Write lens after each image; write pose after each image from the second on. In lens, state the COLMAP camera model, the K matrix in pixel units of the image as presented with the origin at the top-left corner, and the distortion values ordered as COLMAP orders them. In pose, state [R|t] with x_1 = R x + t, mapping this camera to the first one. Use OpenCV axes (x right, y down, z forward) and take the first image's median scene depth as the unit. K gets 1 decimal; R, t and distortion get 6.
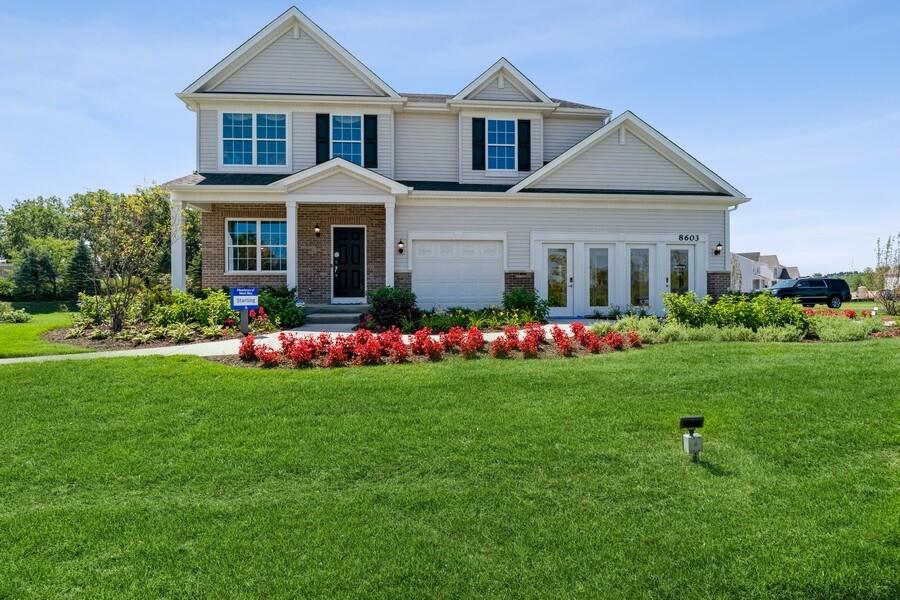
lens RADIAL K [[441.3, 0, 449.5], [0, 441.3, 301.9], [0, 0, 1]] dist [-0.017916, 0.000783]
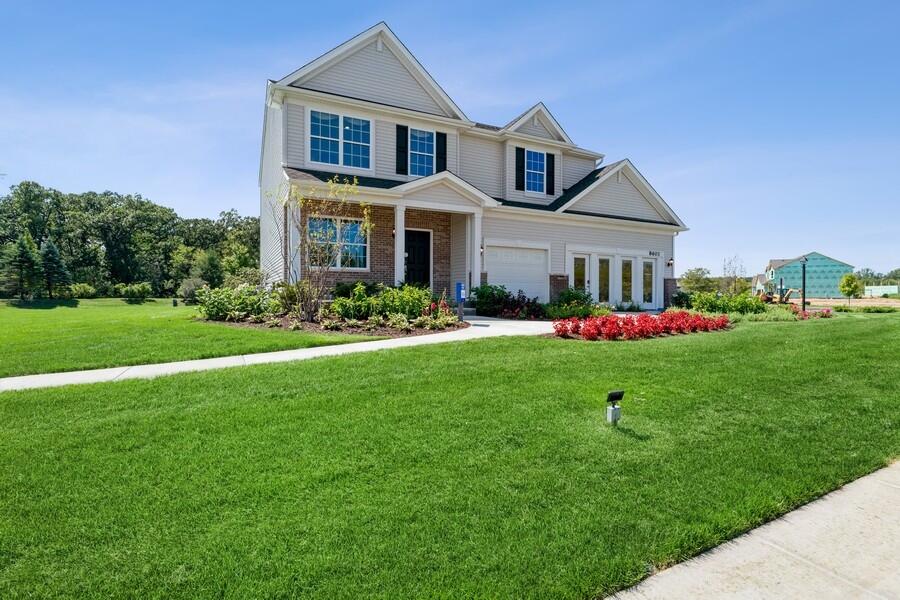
lens RADIAL K [[447.8, 0, 452.9], [0, 447.8, 303.5], [0, 0, 1]] dist [-0.016482, -0.000774]
pose [[0.923495, 0.000189, 0.383611, -0.600544], [-0.000677, 0.999999, 0.001137, 0.012851], [-0.383610, -0.001309, 0.923494, -0.074178]]
